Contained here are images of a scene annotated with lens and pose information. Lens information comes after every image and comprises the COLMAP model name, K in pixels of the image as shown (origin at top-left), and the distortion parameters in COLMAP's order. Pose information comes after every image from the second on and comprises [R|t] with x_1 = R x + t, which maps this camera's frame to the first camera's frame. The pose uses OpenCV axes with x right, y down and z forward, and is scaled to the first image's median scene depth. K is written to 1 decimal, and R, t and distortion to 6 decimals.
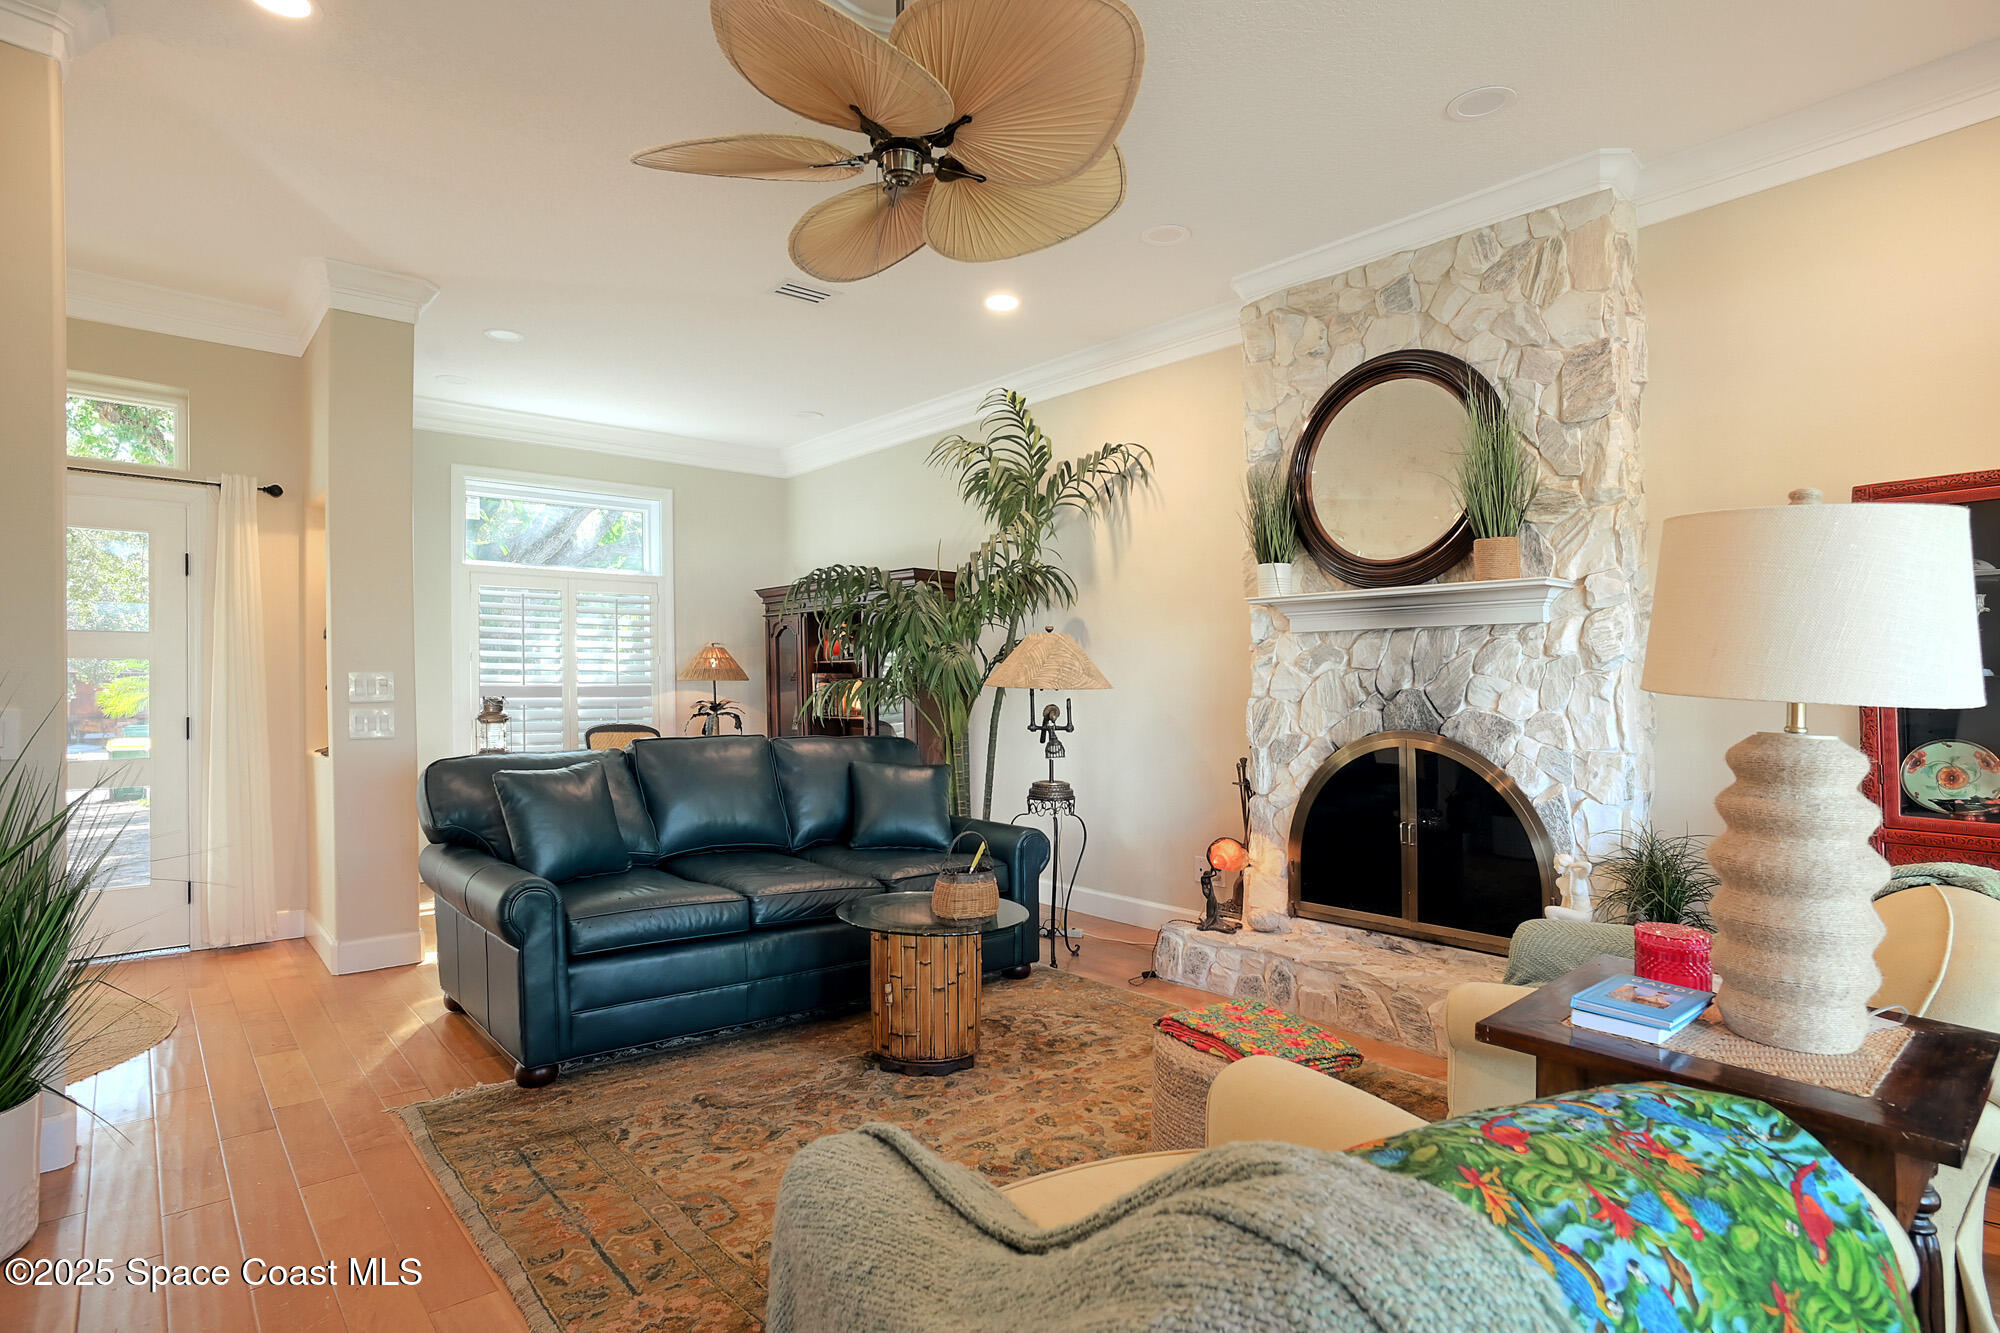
lens RADIAL K [[1027.8, 0, 1000.0], [0, 1027.8, 687.7], [0, 0, 1]] dist [-0.046334, 0.000493]
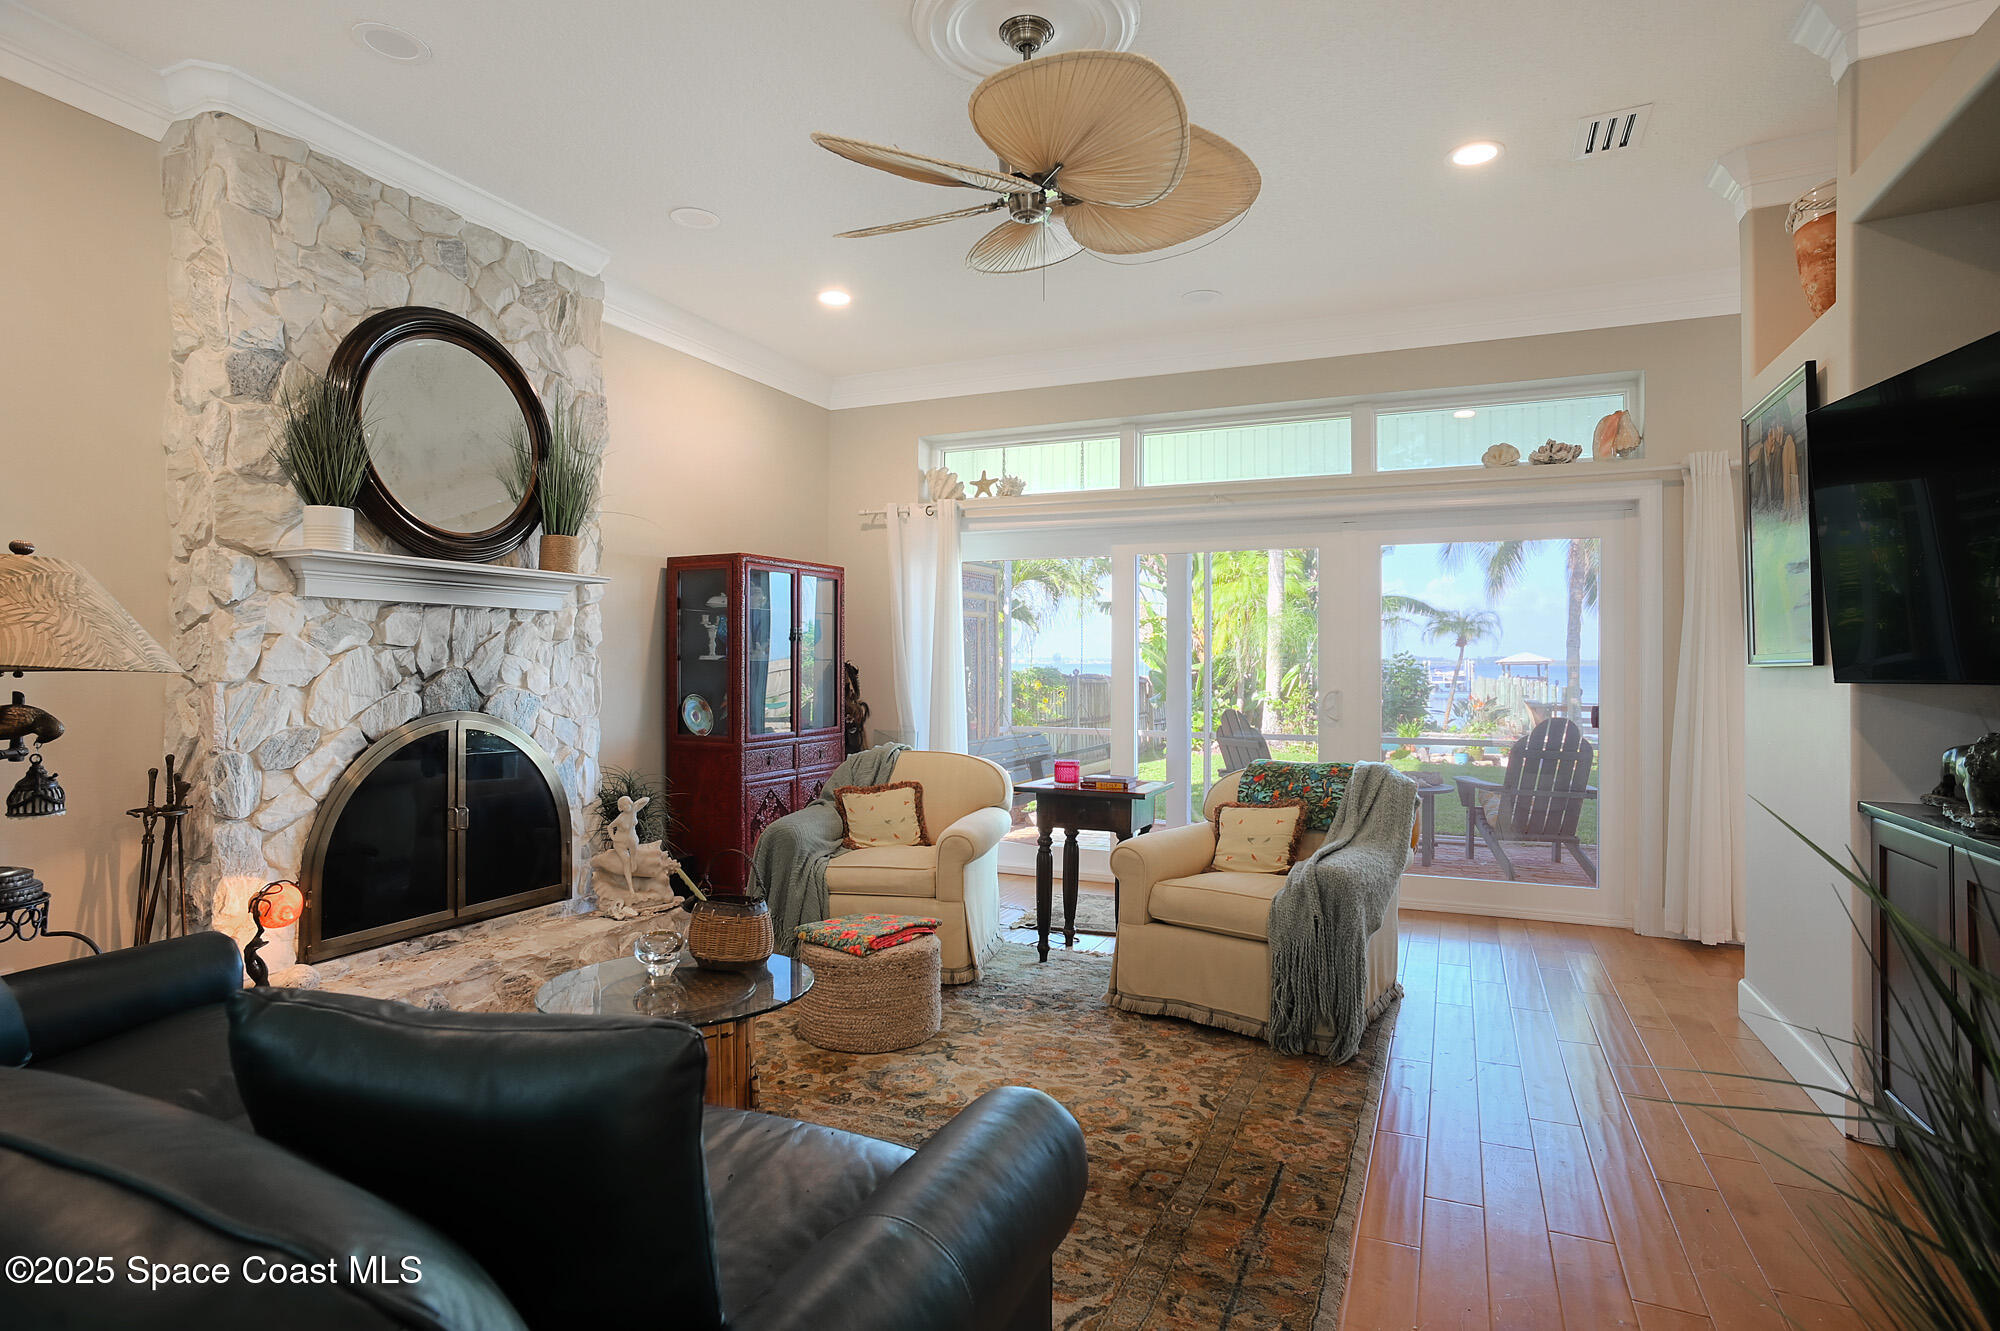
lens RADIAL K [[1027.8, 0, 1000.0], [0, 1027.8, 656.8], [0, 0, 1]] dist [-0.046334, 0.000493]
pose [[-0.427252, 0.004732, 0.904120, -0.673162], [-0.000881, 0.999984, -0.005650, -0.004847], [-0.904132, -0.003210, -0.427241, 0.927682]]
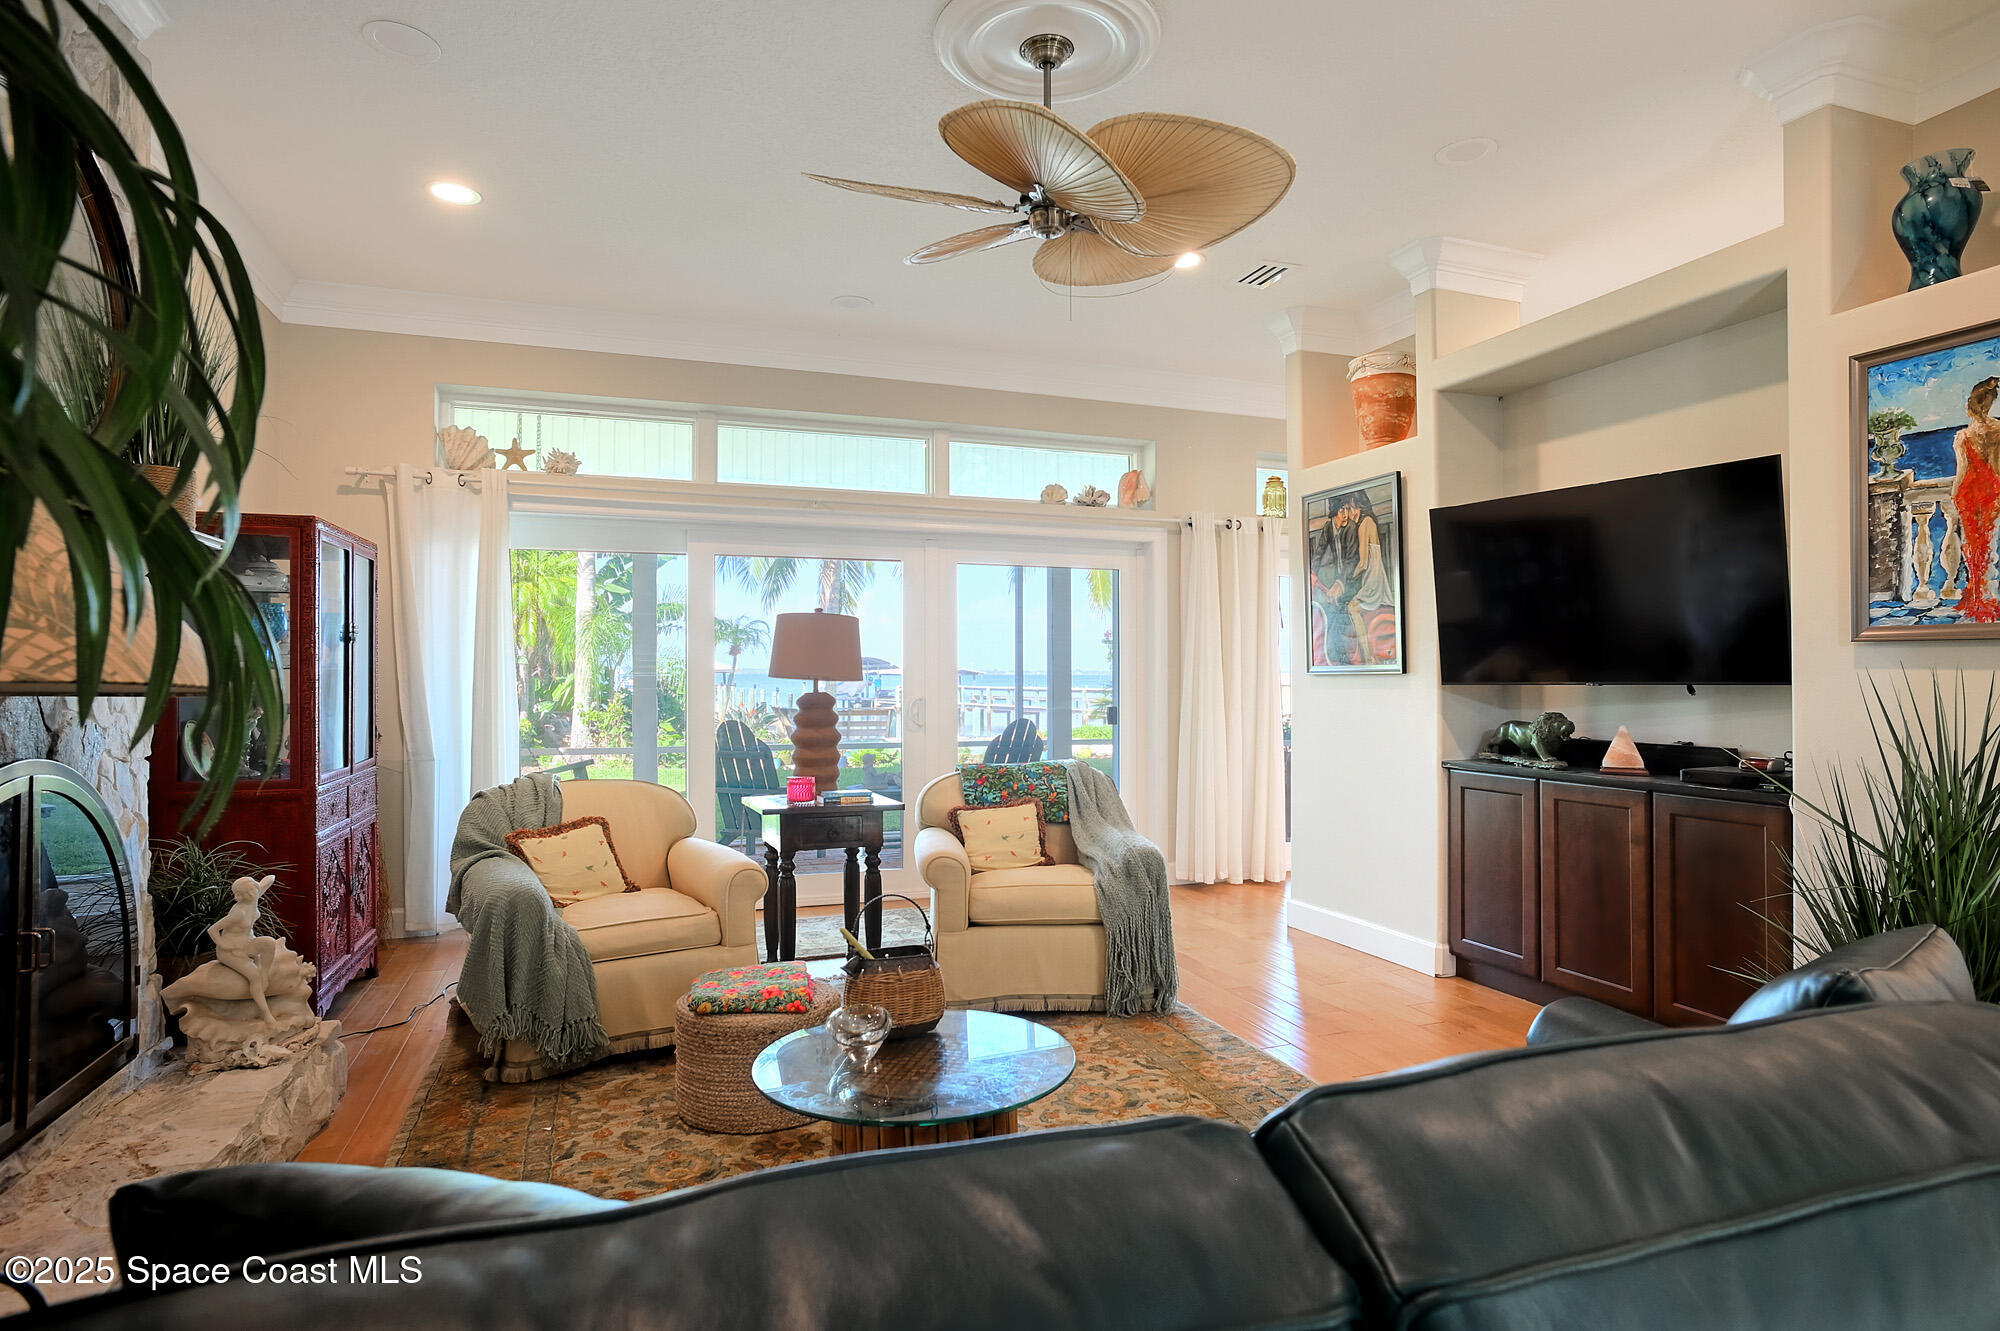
lens RADIAL K [[1080.1, 0, 1001.6], [0, 1080.1, 659.3], [0, 0, 1]] dist [-0.037222, 0.000679]
pose [[-0.934519, 0.004214, 0.355887, -0.295059], [0.000424, 0.999942, -0.010729, -0.005986], [-0.355912, -0.009876, -0.934467, 1.309594]]
